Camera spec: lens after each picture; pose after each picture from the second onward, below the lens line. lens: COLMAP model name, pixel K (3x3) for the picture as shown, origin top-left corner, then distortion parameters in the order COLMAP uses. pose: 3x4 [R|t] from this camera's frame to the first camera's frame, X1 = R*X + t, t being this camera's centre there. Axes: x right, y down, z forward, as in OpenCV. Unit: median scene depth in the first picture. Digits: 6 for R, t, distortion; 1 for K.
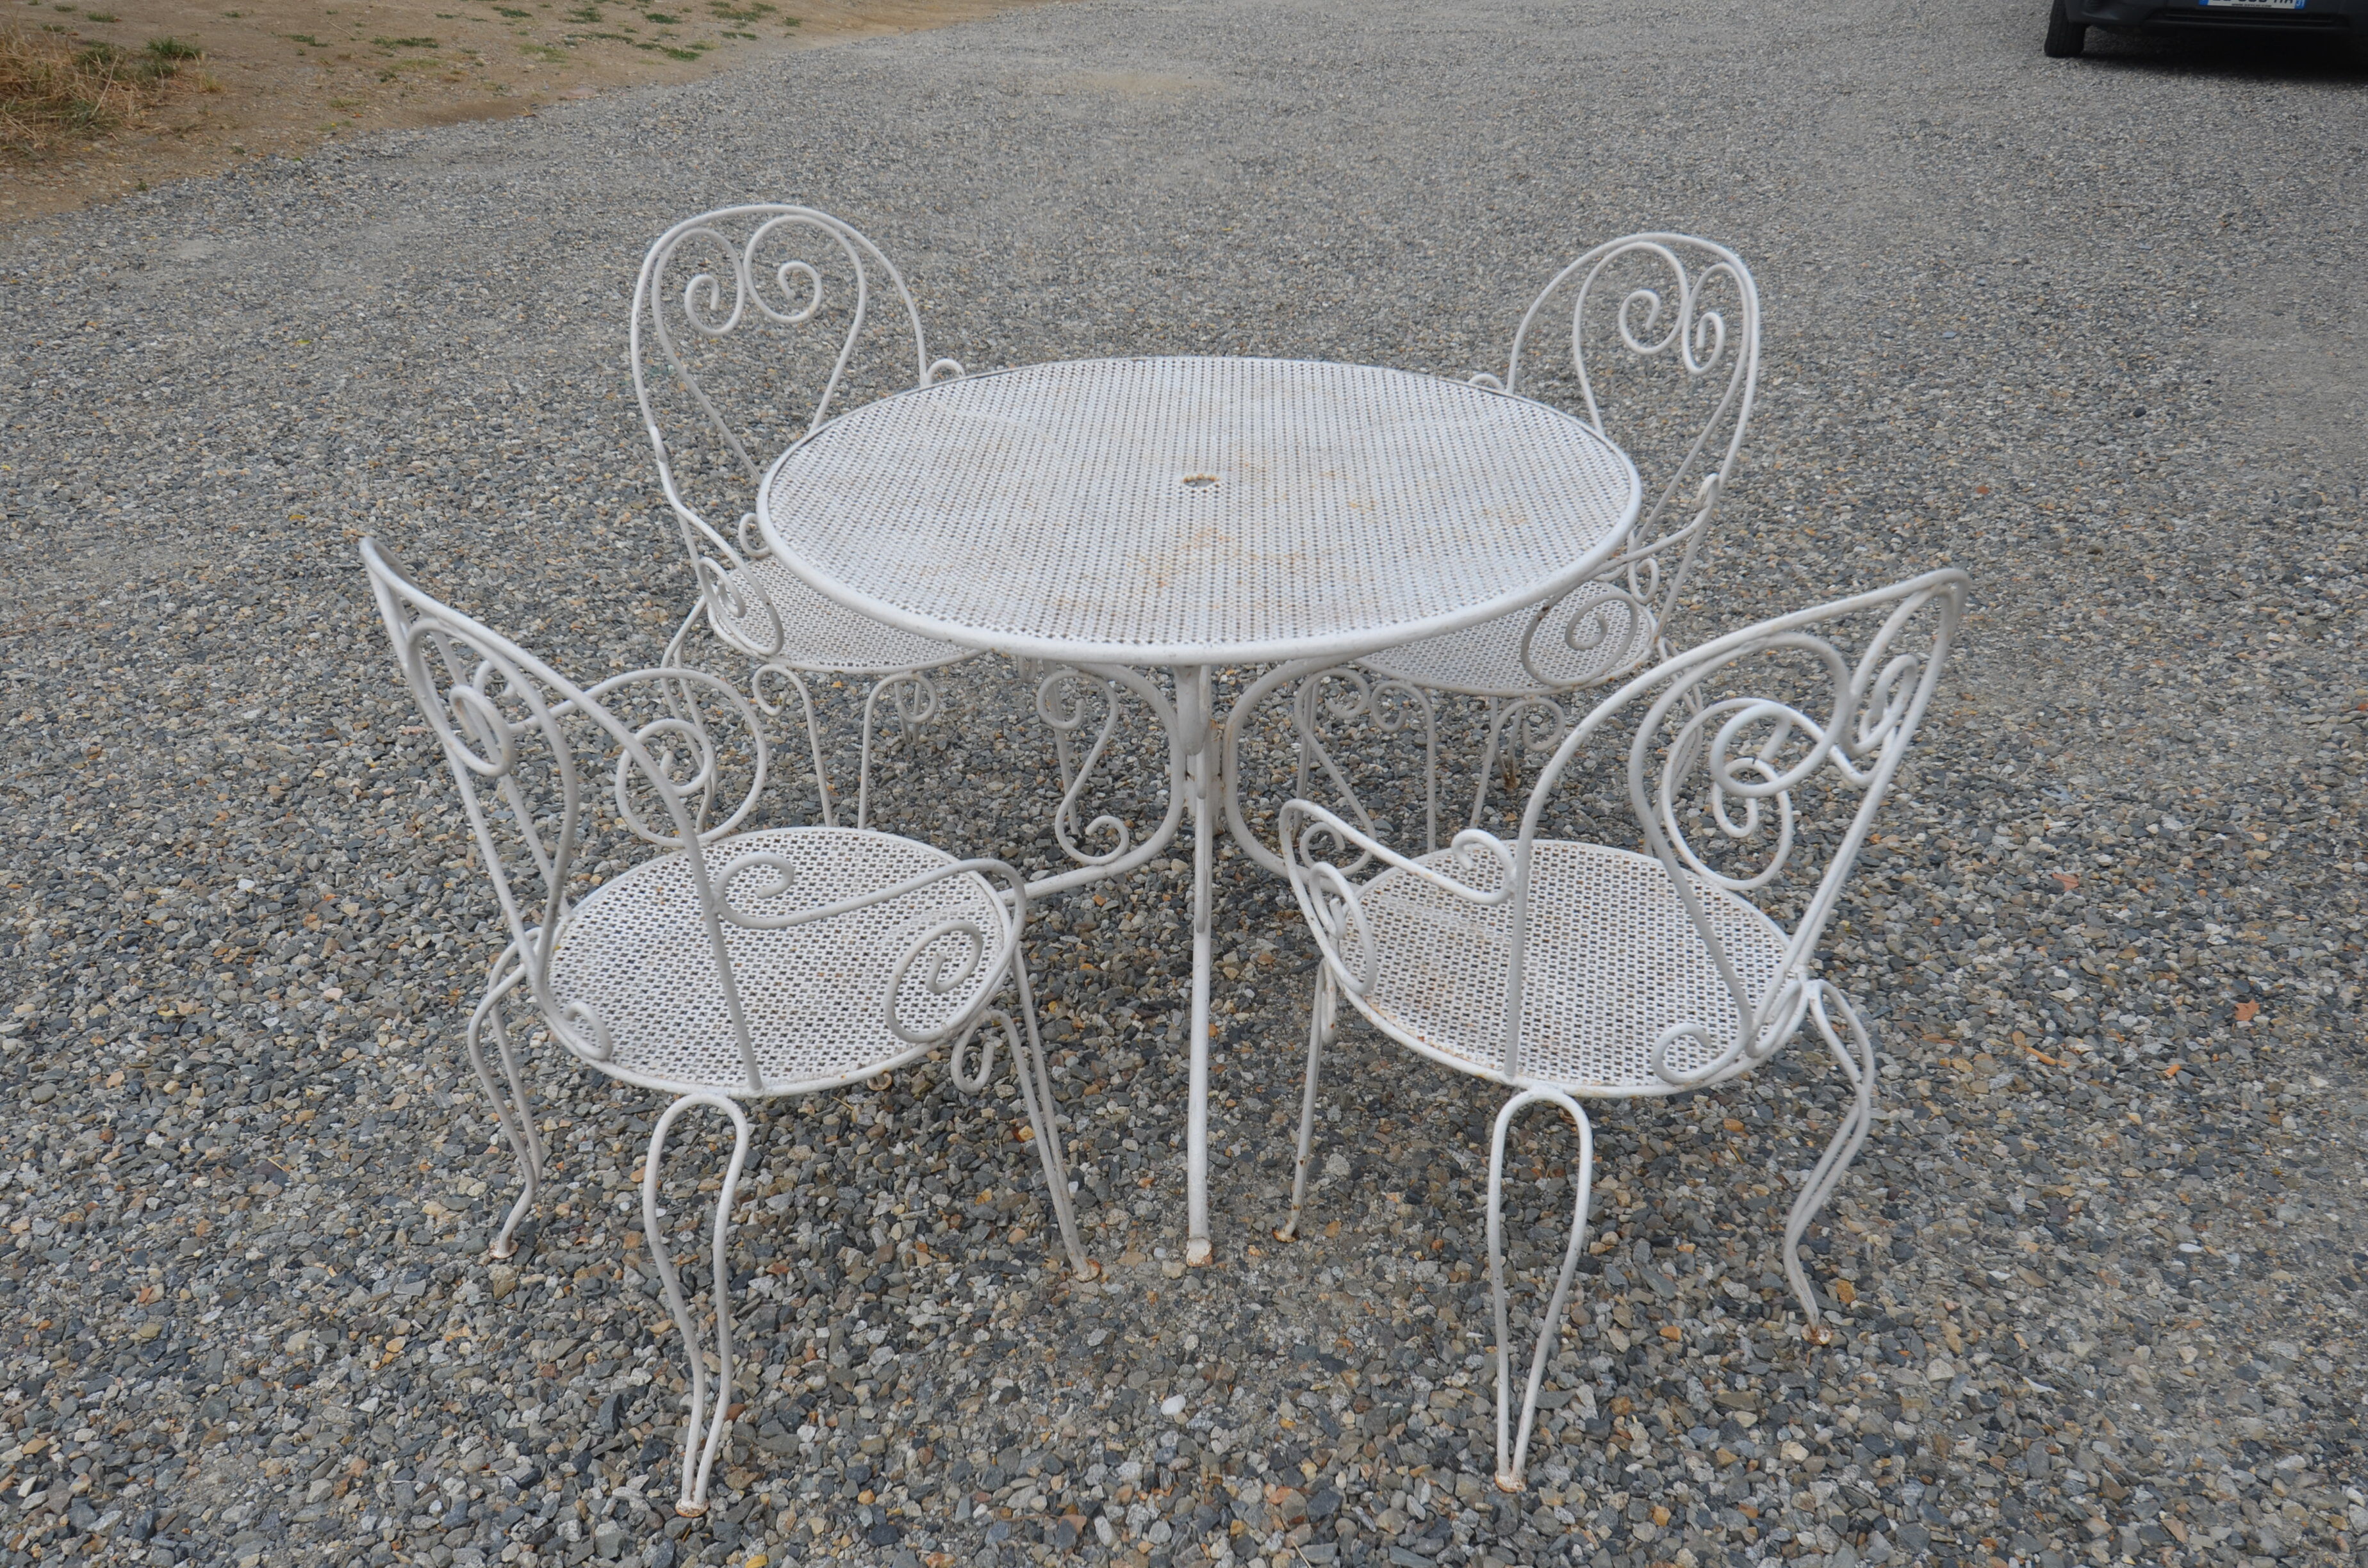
lens RADIAL K [[1853.6, 0, 1193.2], [0, 1853.6, 788.1], [0, 0, 1]] dist [0.039174, -0.036663]
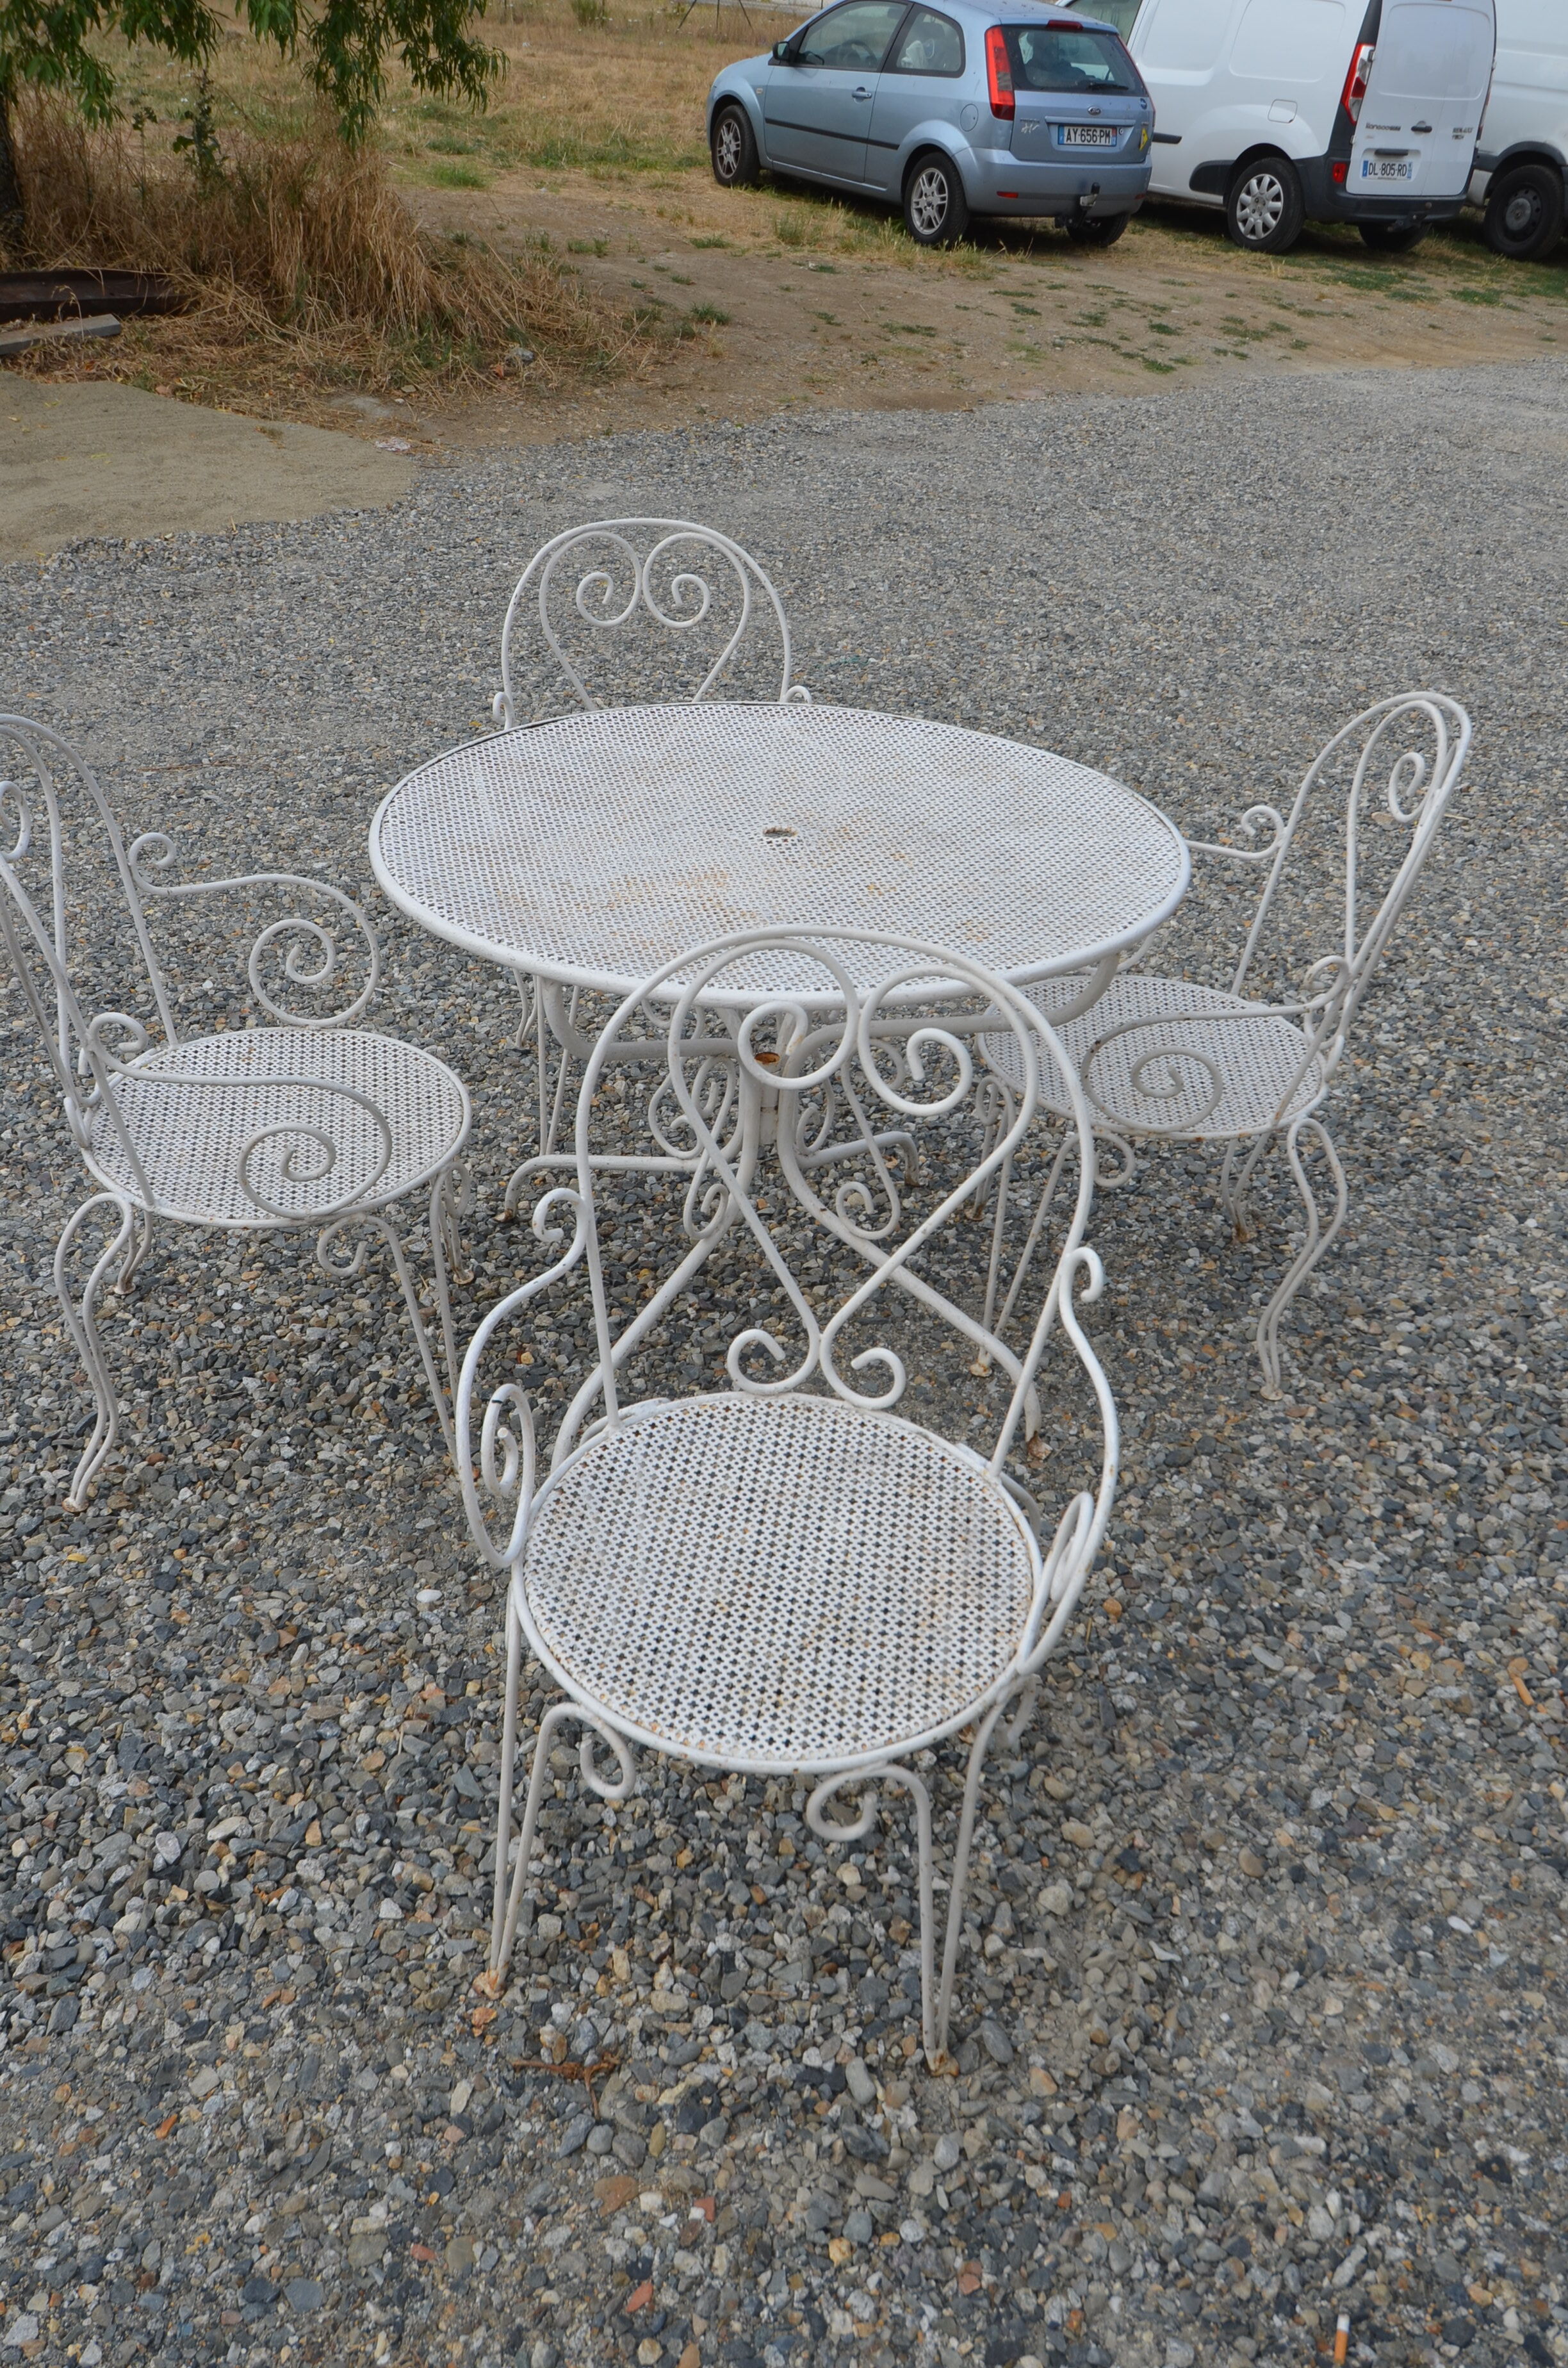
lens RADIAL K [[1853.6, 0, 776.9], [0, 1853.6, 1186.6], [0, 0, 1]] dist [0.039174, -0.036663]
pose [[0.842412, 0.307286, -0.442625, 0.559509], [-0.287230, 0.951099, 0.113624, -0.096319], [0.455895, 0.031417, 0.889479, 0.056767]]
